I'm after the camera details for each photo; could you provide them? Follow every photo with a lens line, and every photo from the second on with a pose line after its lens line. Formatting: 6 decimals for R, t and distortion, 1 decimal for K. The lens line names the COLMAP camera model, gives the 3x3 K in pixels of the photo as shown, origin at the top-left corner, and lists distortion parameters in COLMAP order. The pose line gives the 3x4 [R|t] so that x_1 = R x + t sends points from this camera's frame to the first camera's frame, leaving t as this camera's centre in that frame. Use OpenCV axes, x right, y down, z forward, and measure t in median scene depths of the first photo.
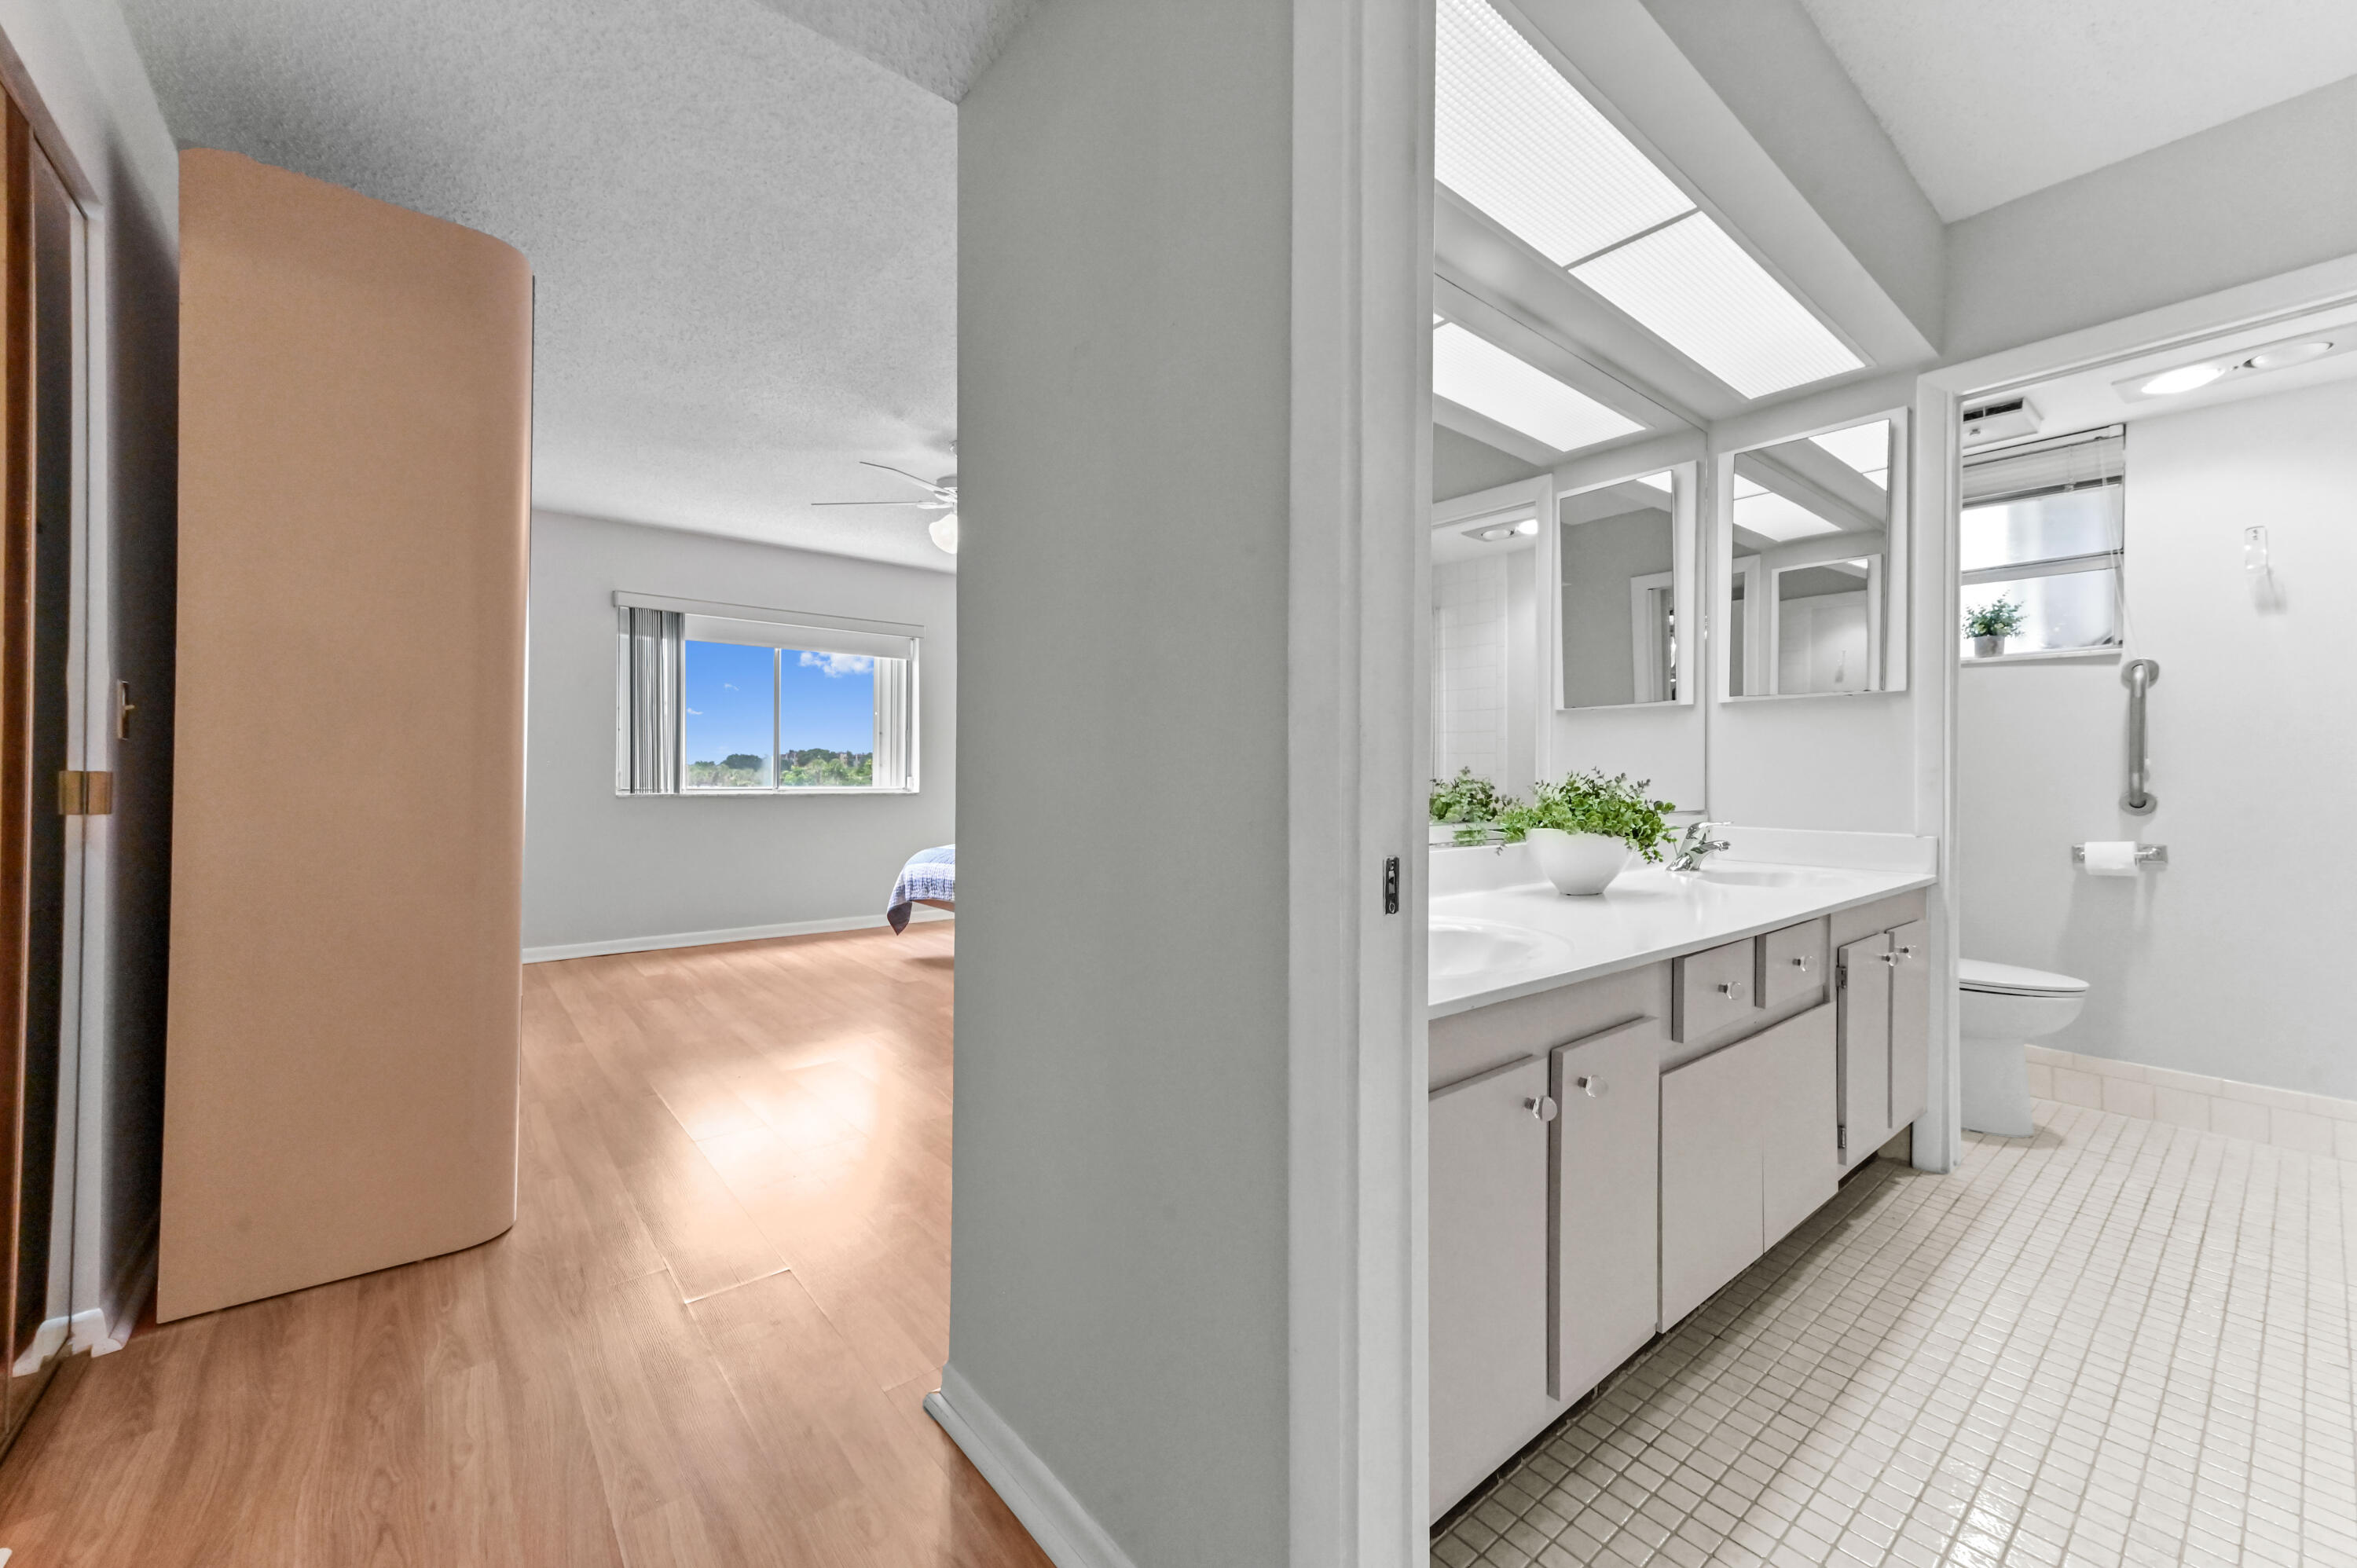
lens RADIAL K [[926.6, 0, 1179.0], [0, 926.6, 778.9], [0, 0, 1]] dist [0.015106, 0.000971]
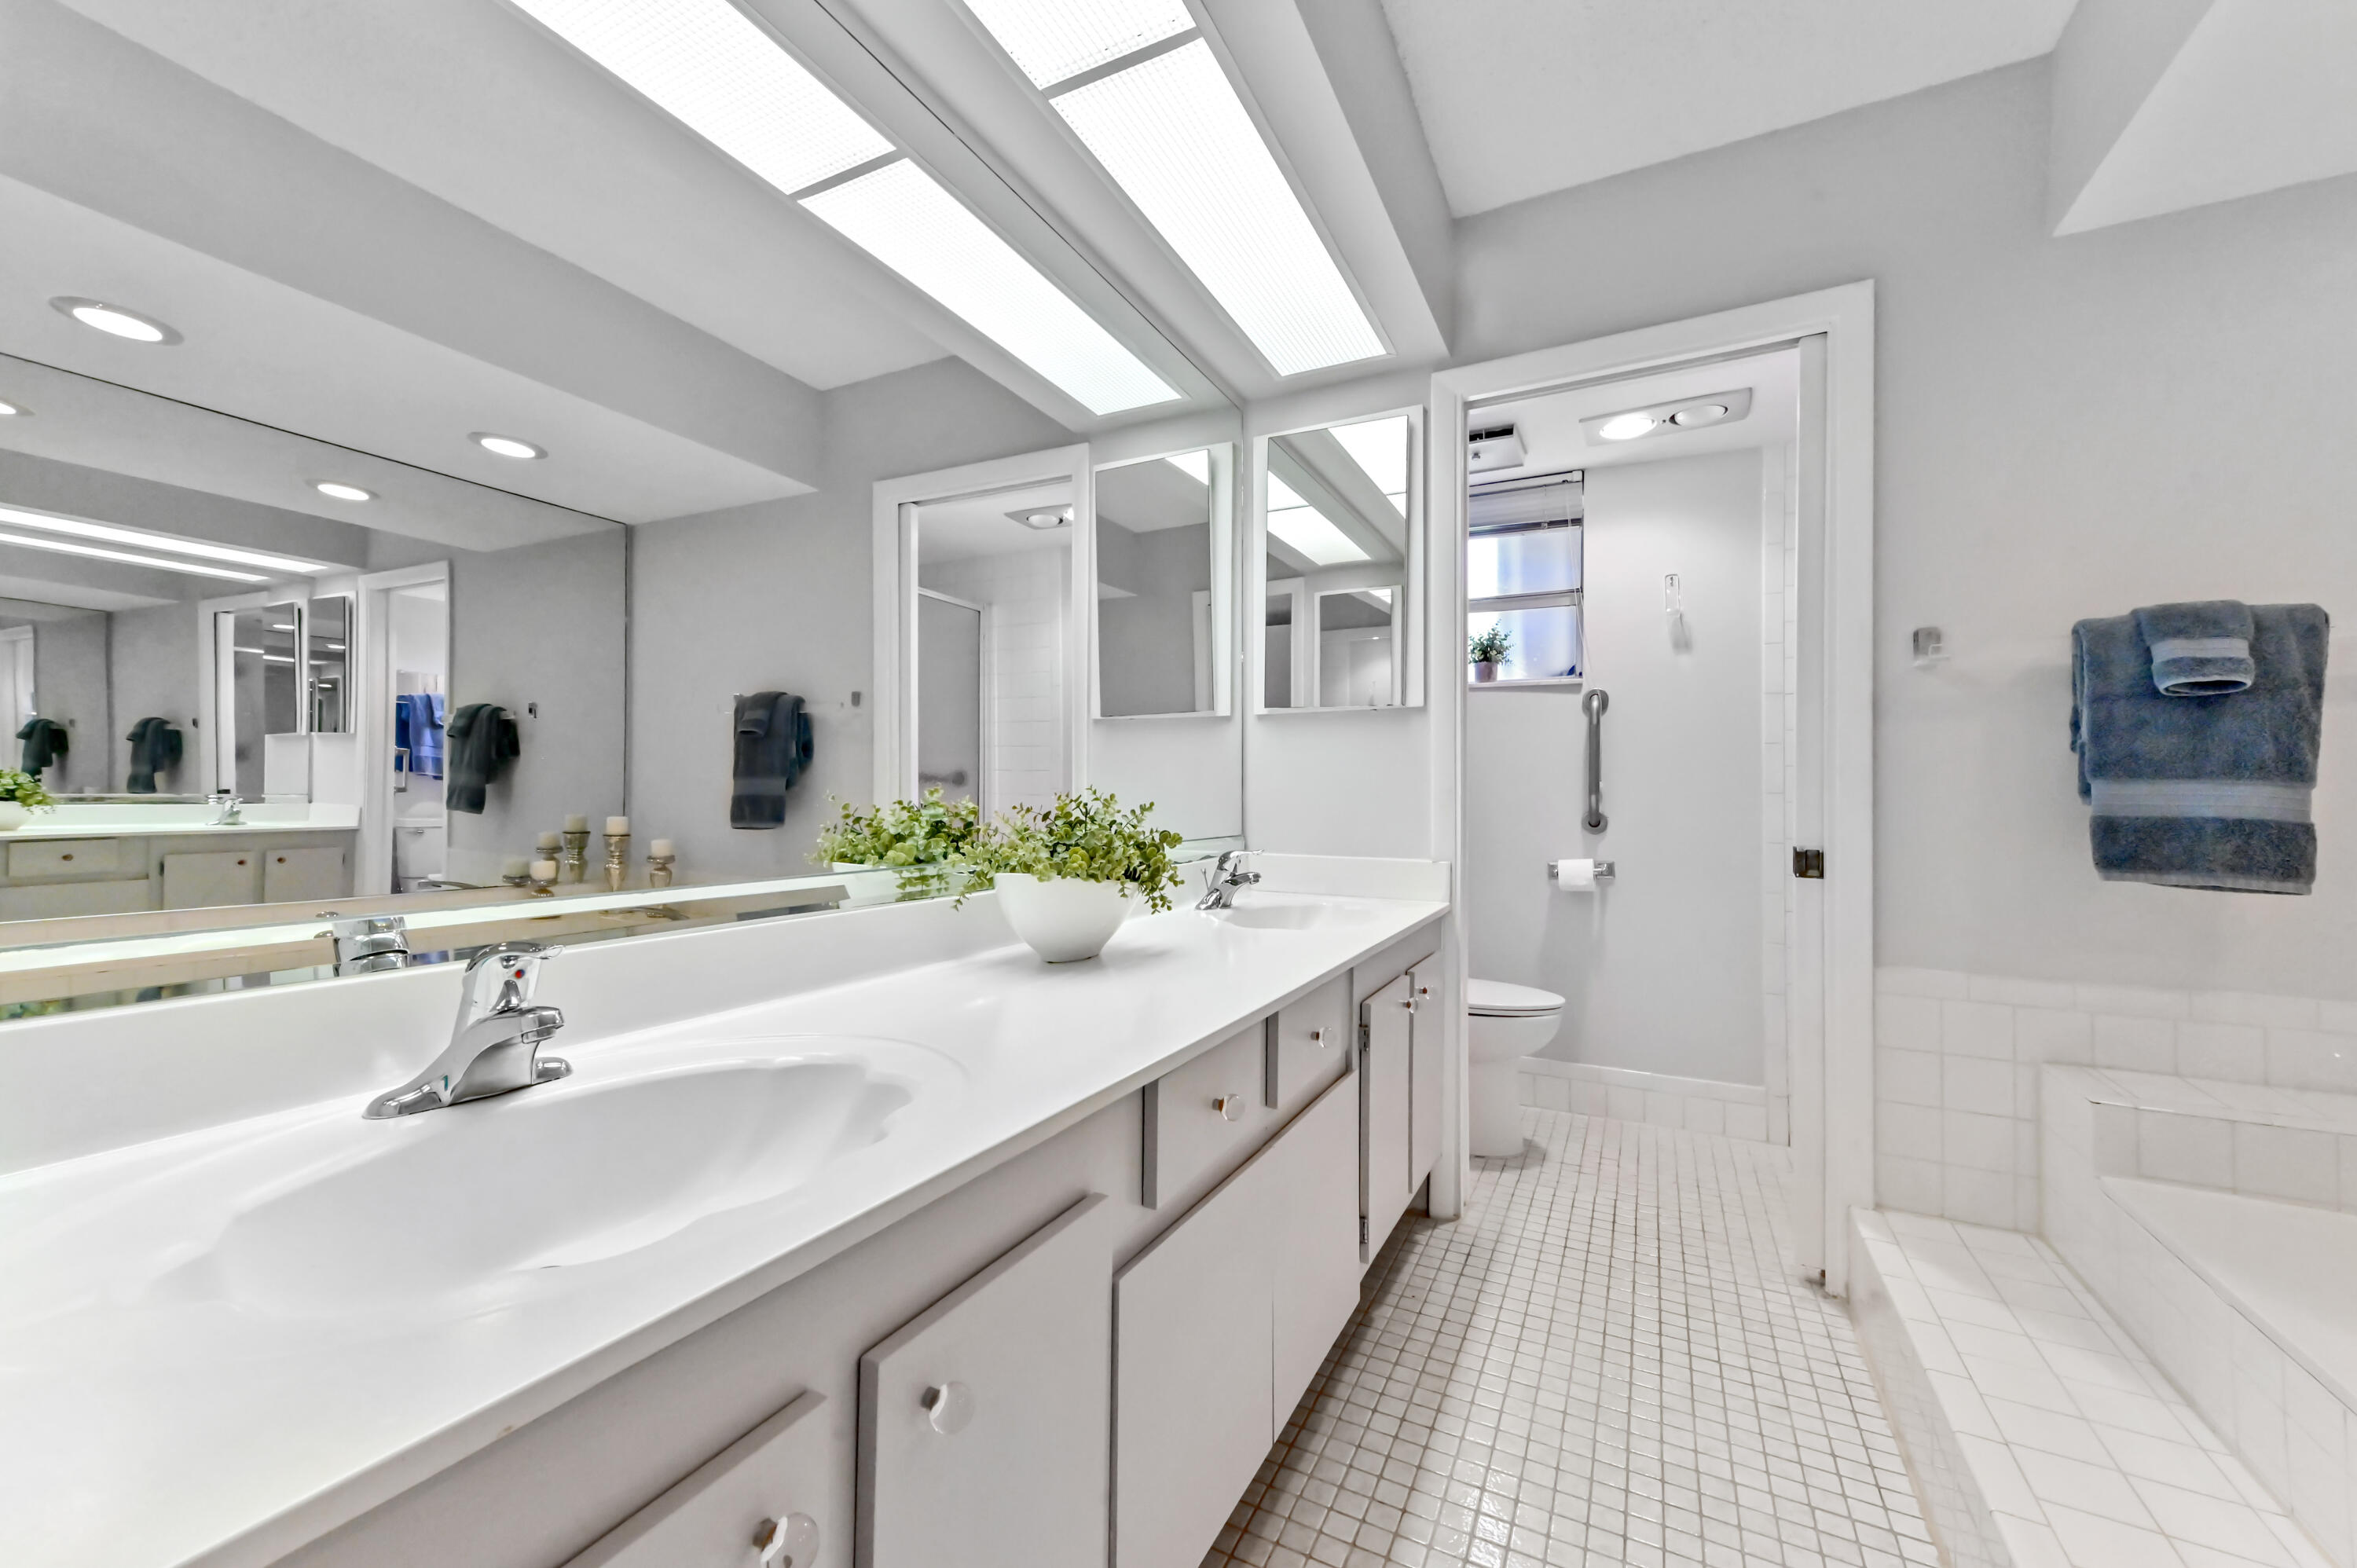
lens RADIAL K [[926.6, 0, 1176.8], [0, 926.6, 791.4], [0, 0, 1]] dist [0.015106, 0.000971]
pose [[0.918755, 0.003192, 0.394815, 0.175891], [-0.000284, 0.999972, -0.007425, -0.002166], [-0.394828, 0.006709, 0.918731, 0.234365]]
